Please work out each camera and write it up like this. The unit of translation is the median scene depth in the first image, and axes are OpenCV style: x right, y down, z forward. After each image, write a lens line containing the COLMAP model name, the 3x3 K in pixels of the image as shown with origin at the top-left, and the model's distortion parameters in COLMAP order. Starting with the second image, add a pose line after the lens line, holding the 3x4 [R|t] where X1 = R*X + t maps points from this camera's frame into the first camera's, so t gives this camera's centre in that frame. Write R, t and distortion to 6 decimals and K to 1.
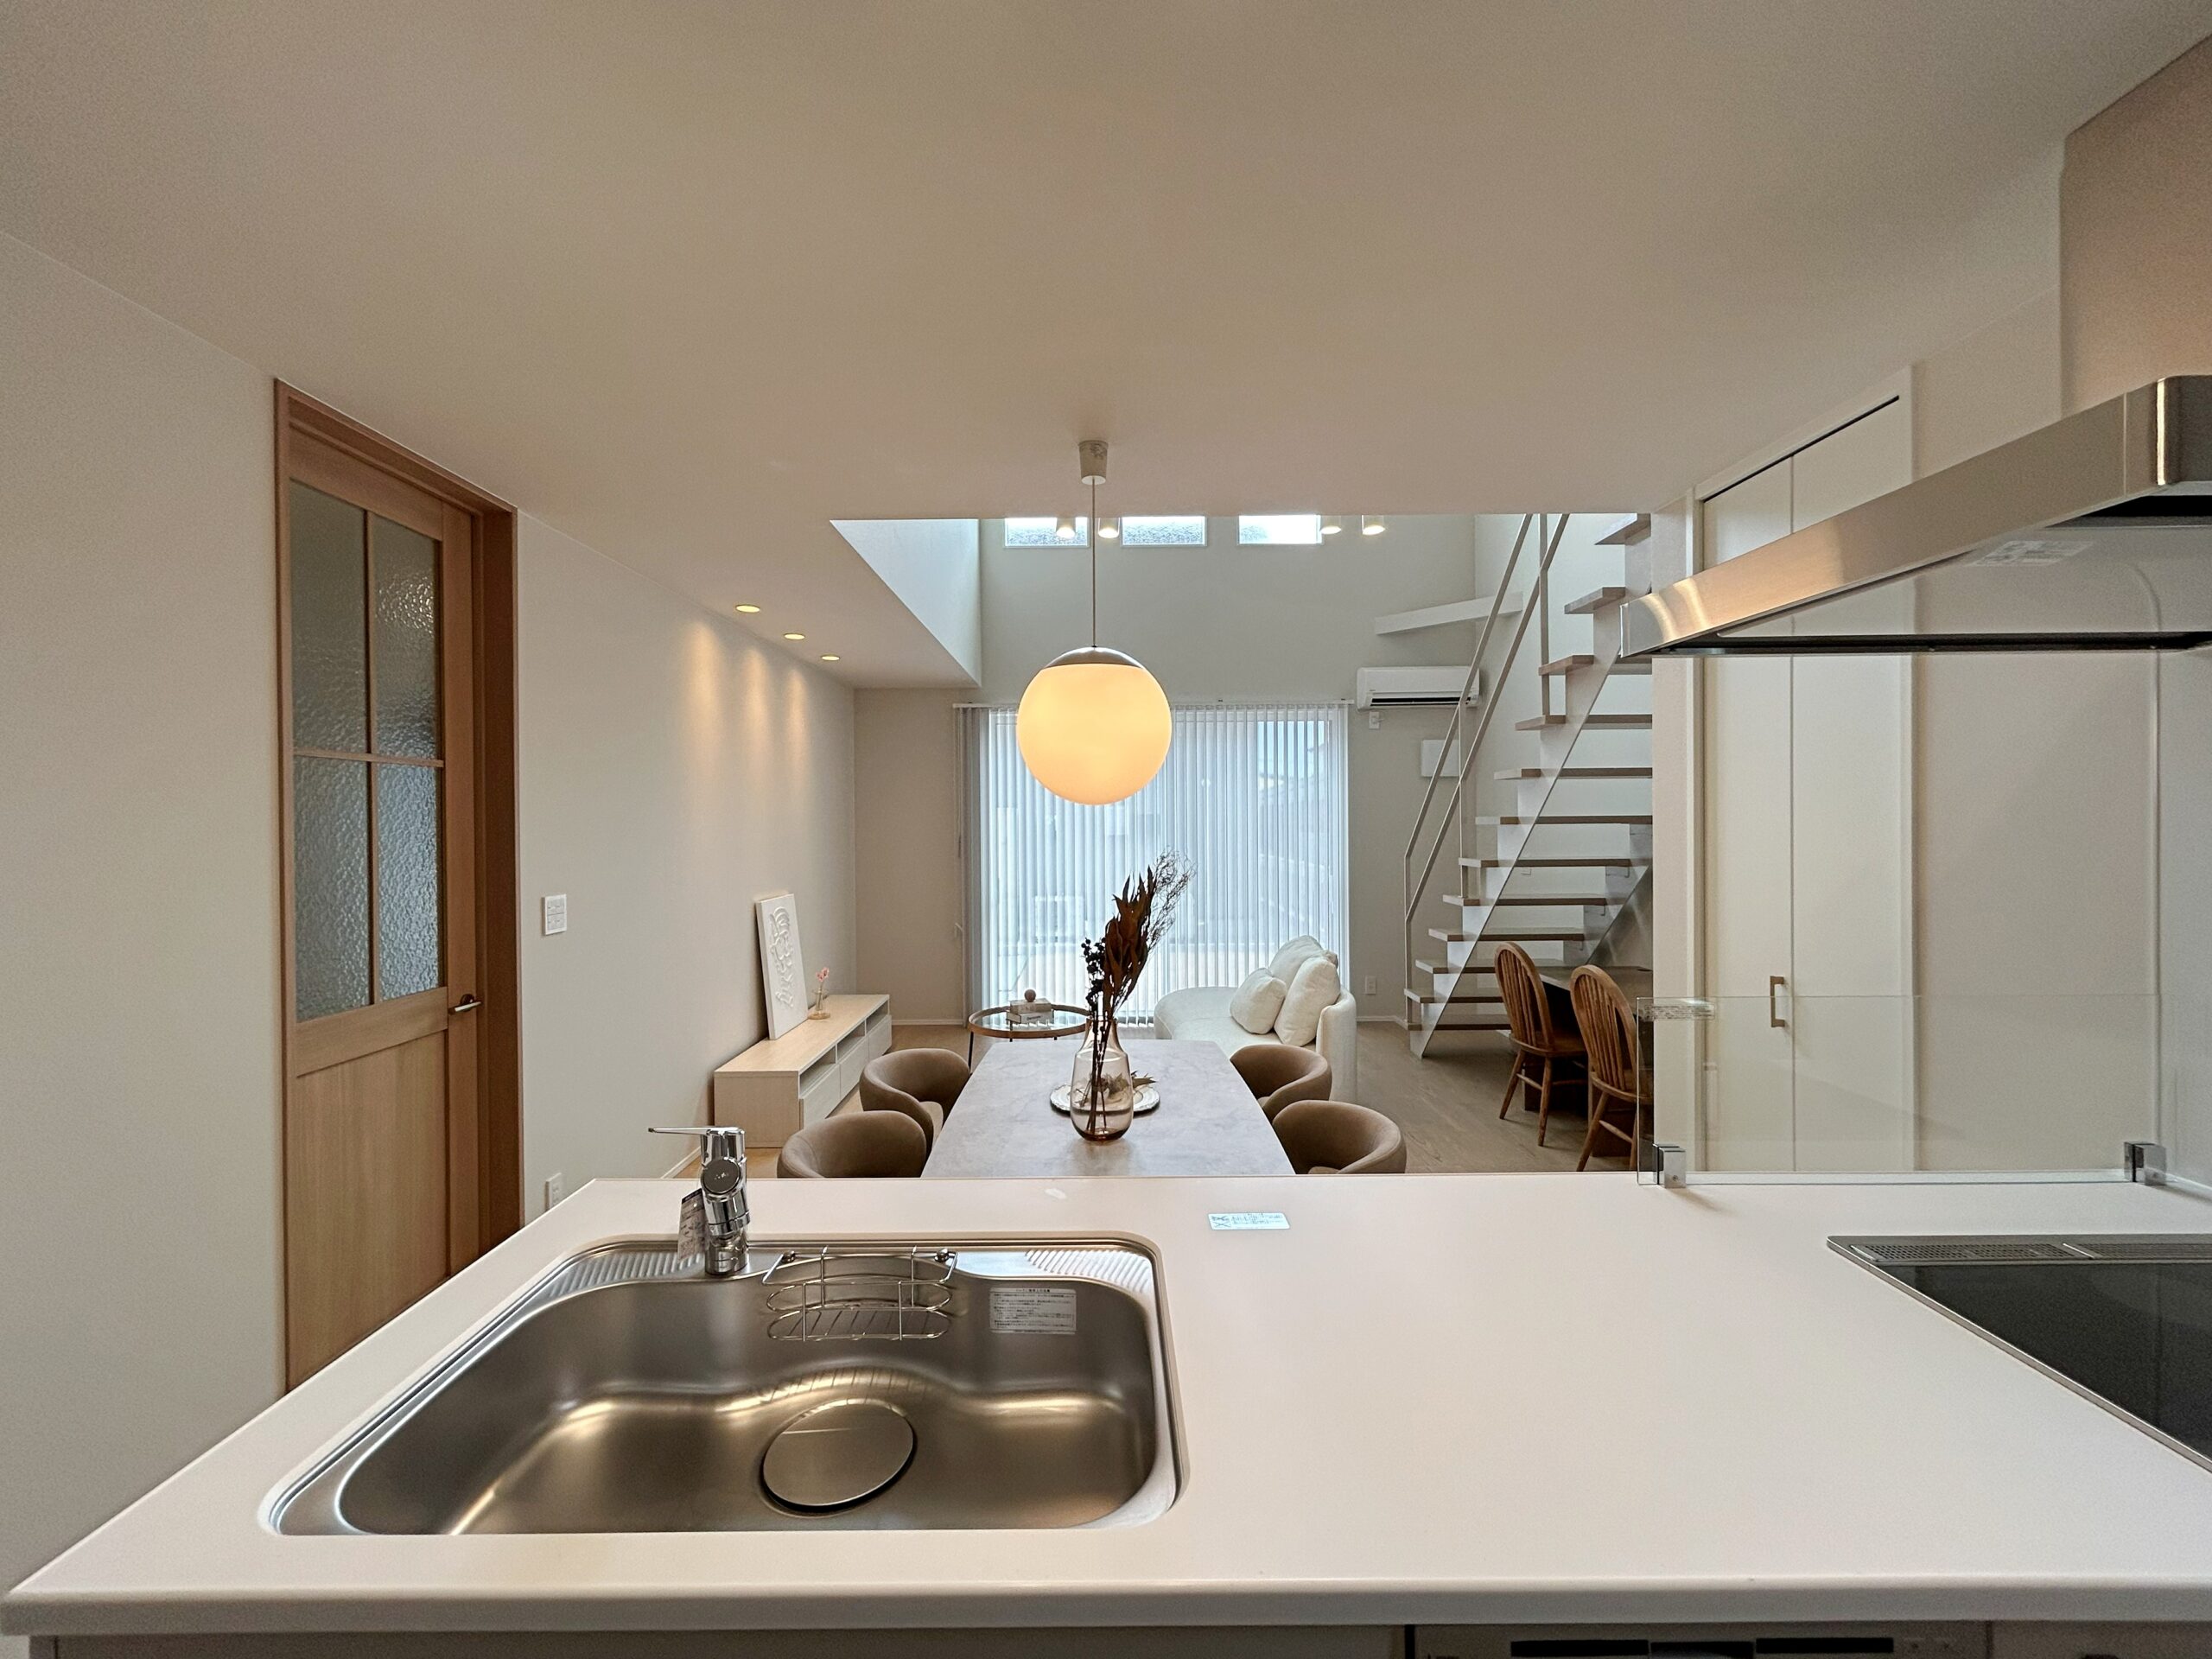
lens RADIAL K [[891.6, 0, 1099.4], [0, 891.6, 825.7], [0, 0, 1]] dist [-0.000879, 0.000449]
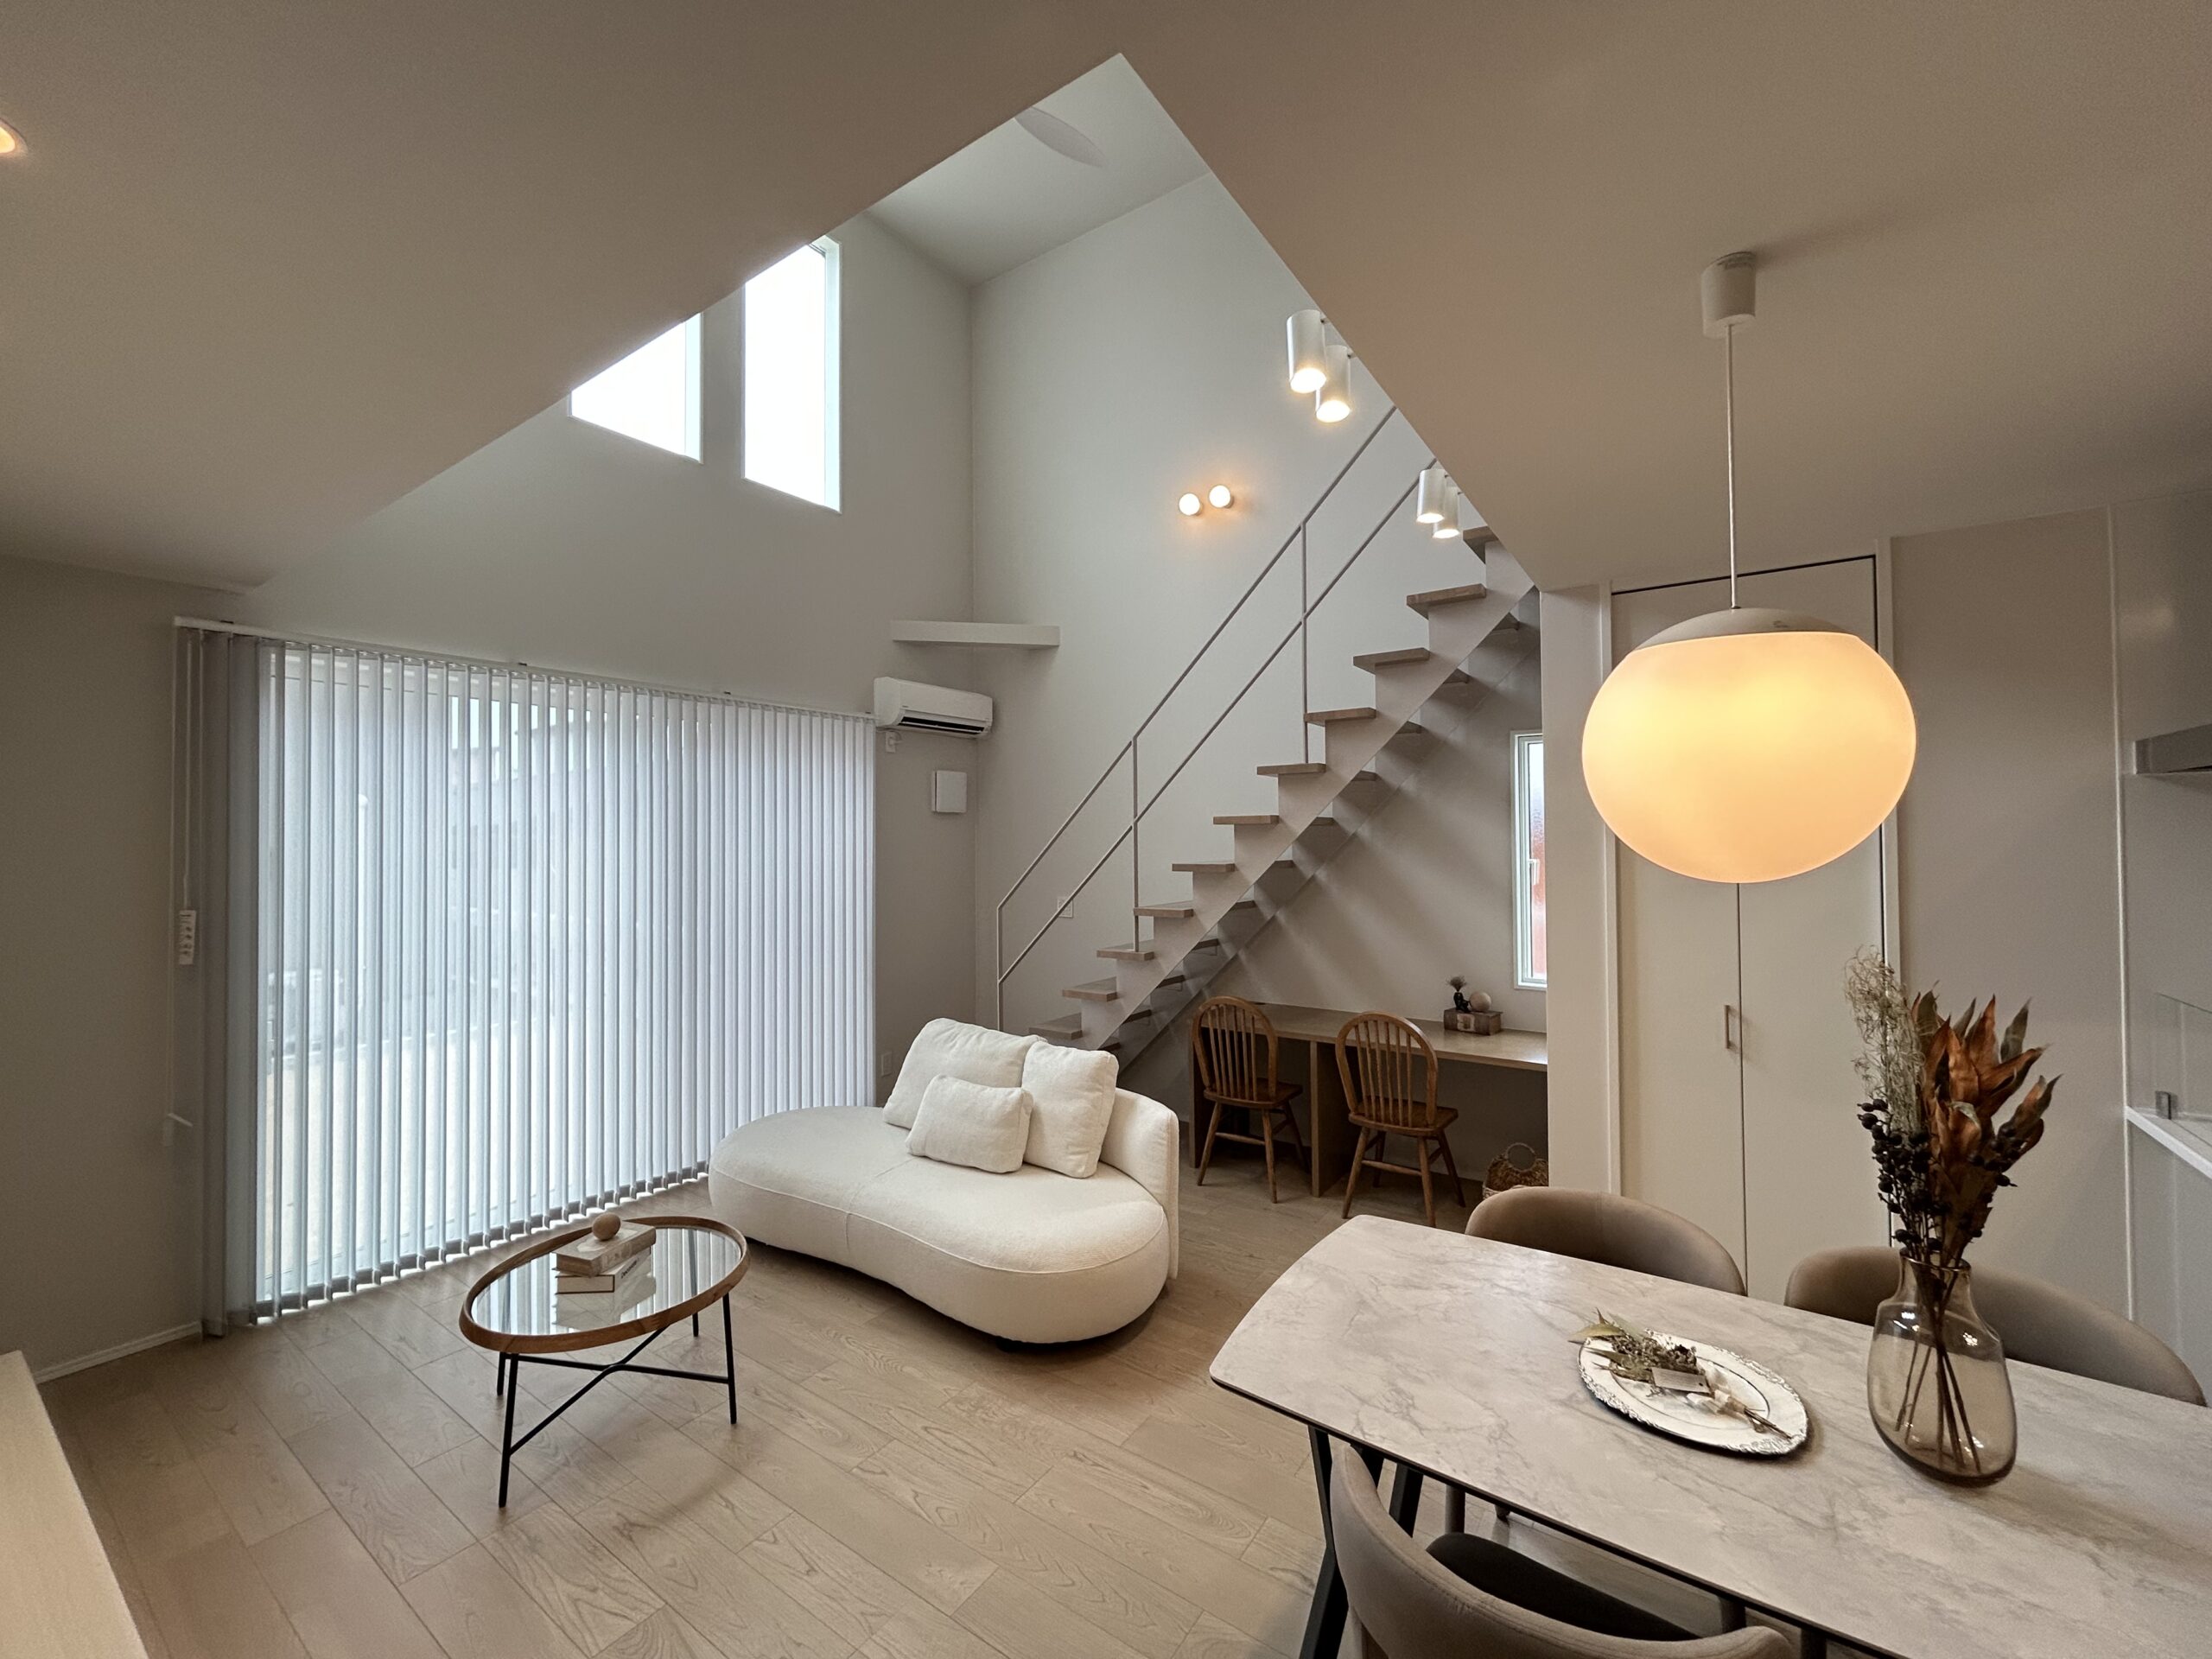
lens RADIAL K [[891.6, 0, 1099.4], [0, 891.6, 825.7], [0, 0, 1]] dist [-0.000879, 0.000449]
pose [[0.571009, 0.017122, 0.820765, -0.383940], [0.008117, 0.999616, -0.026500, -0.025404], [-0.820903, 0.021794, 0.570651, 0.543523]]
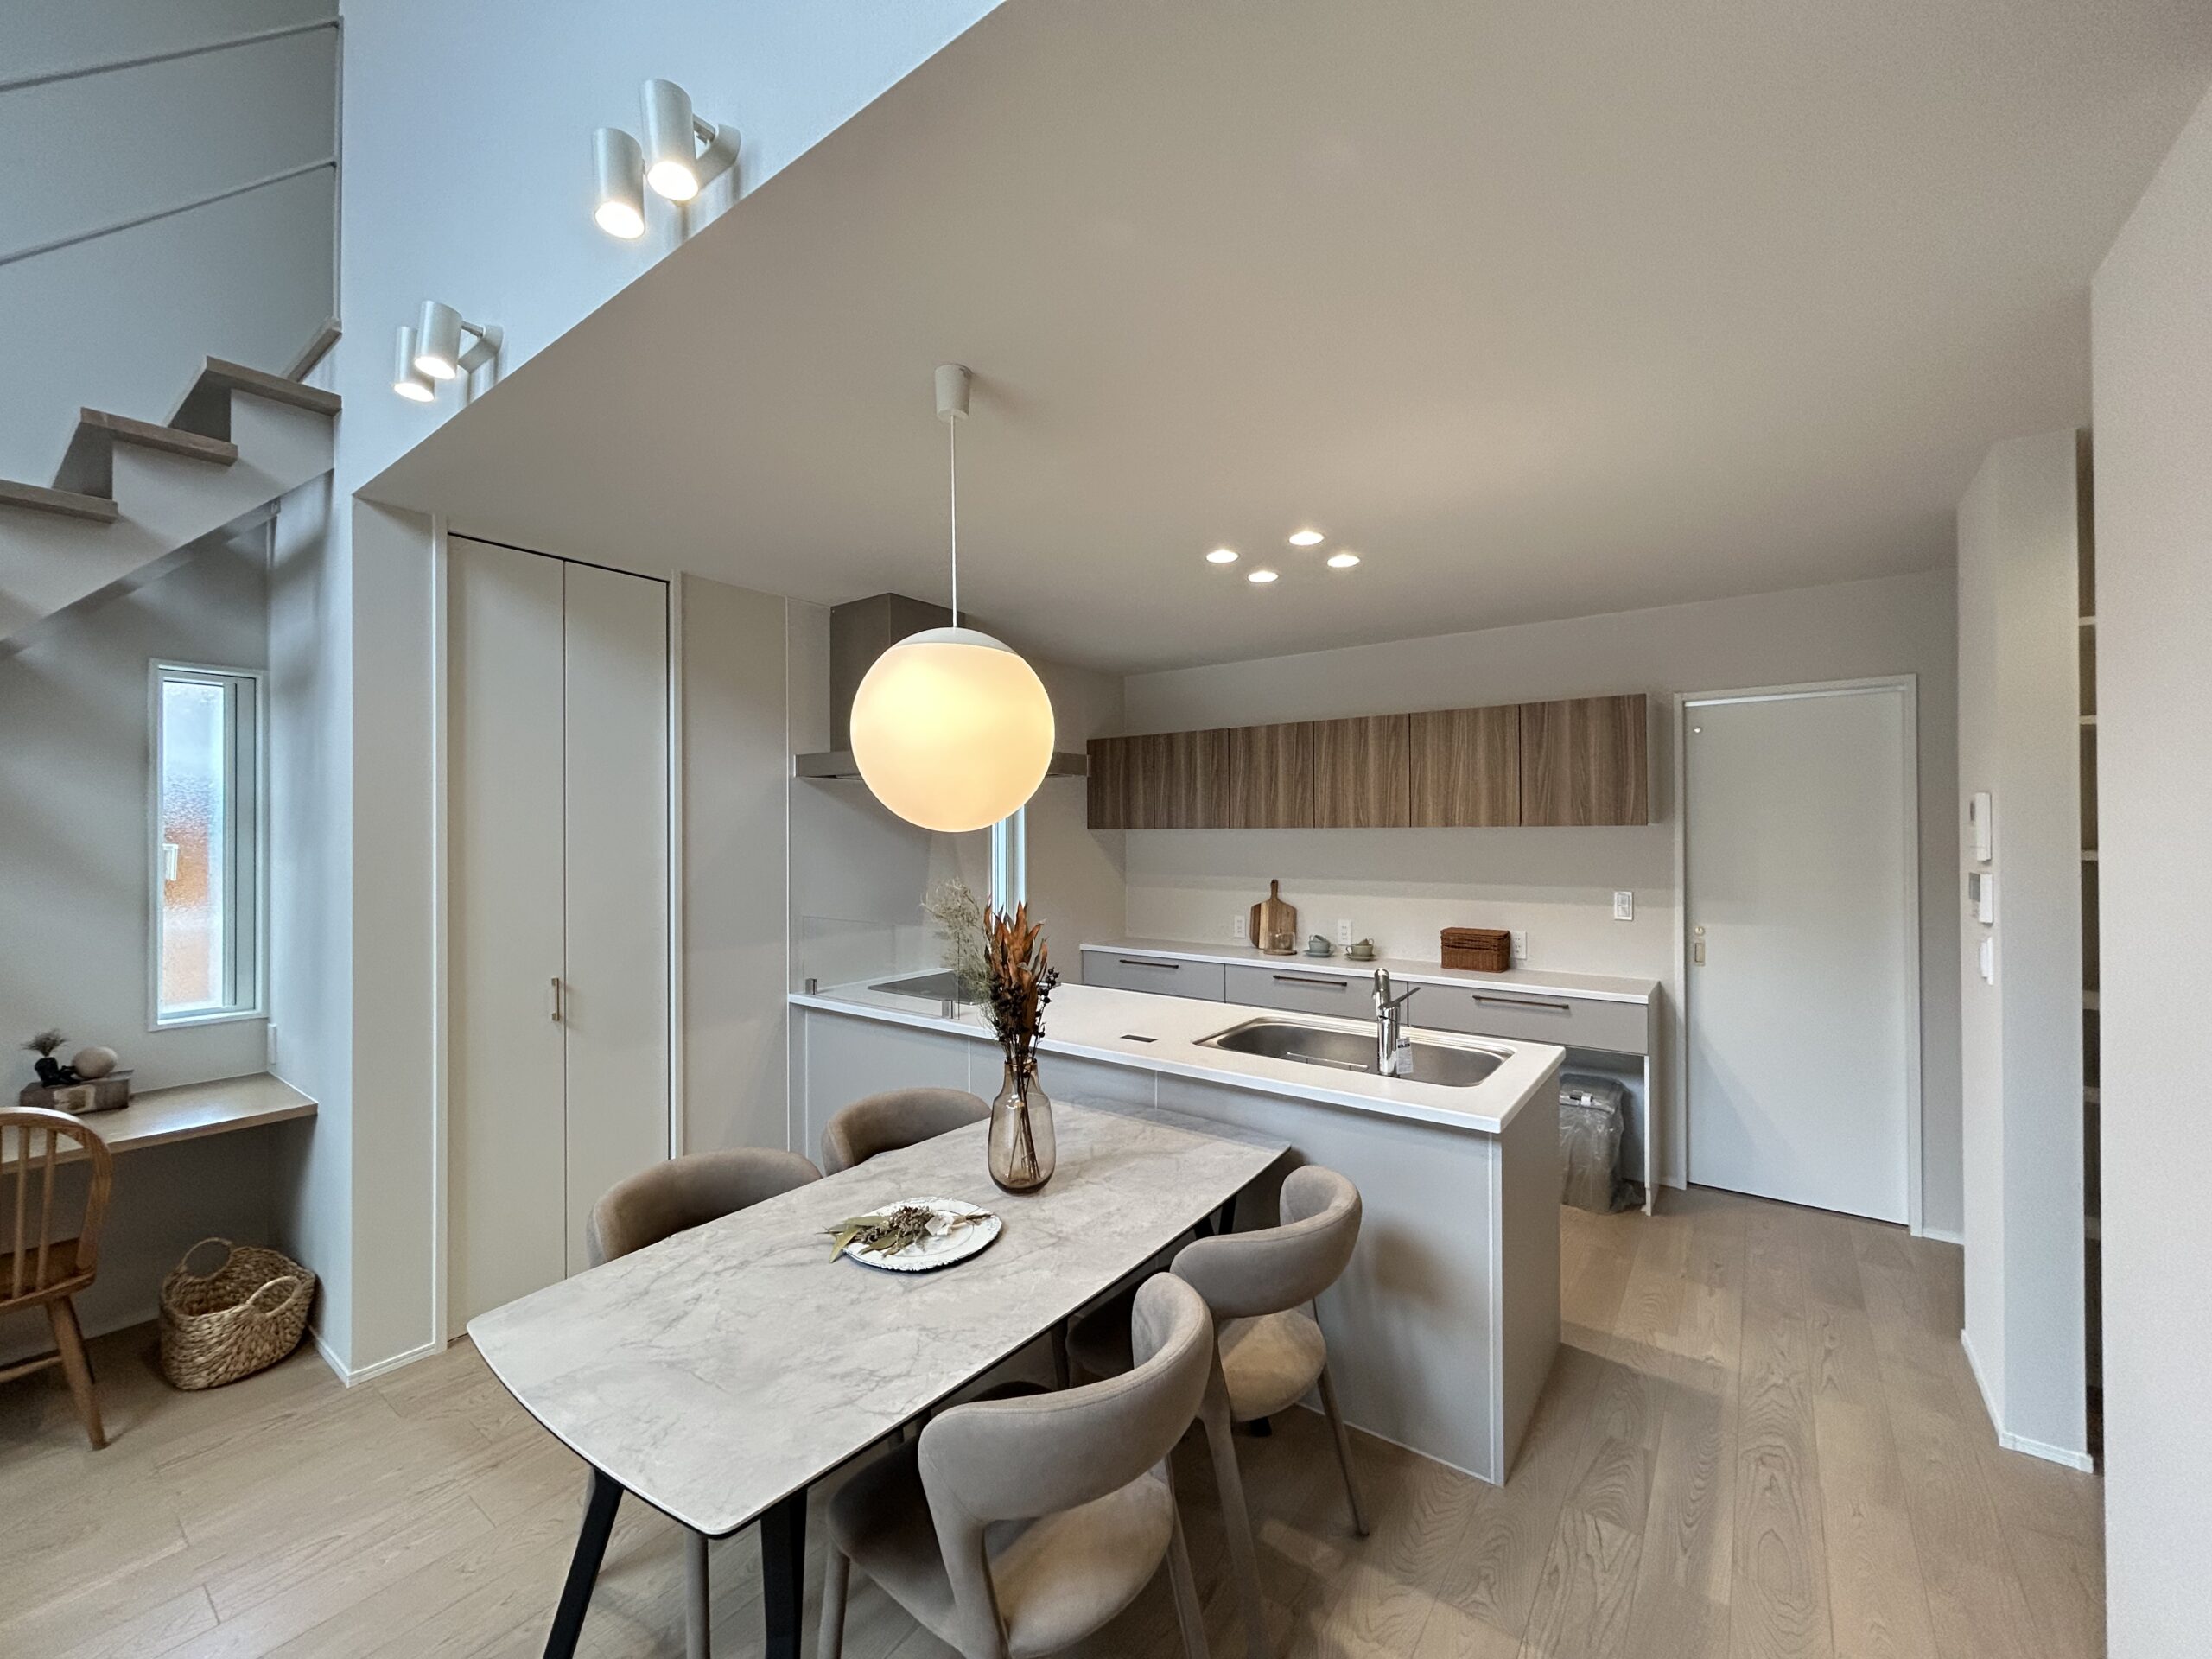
lens RADIAL K [[891.6, 0, 1099.4], [0, 891.6, 825.7], [0, 0, 1]] dist [-0.000879, 0.000449]
pose [[-0.804814, 0.014678, 0.593346, -0.304558], [0.014661, 0.999881, -0.004848, -0.011672], [-0.593346, 0.004797, -0.804933, 0.833800]]
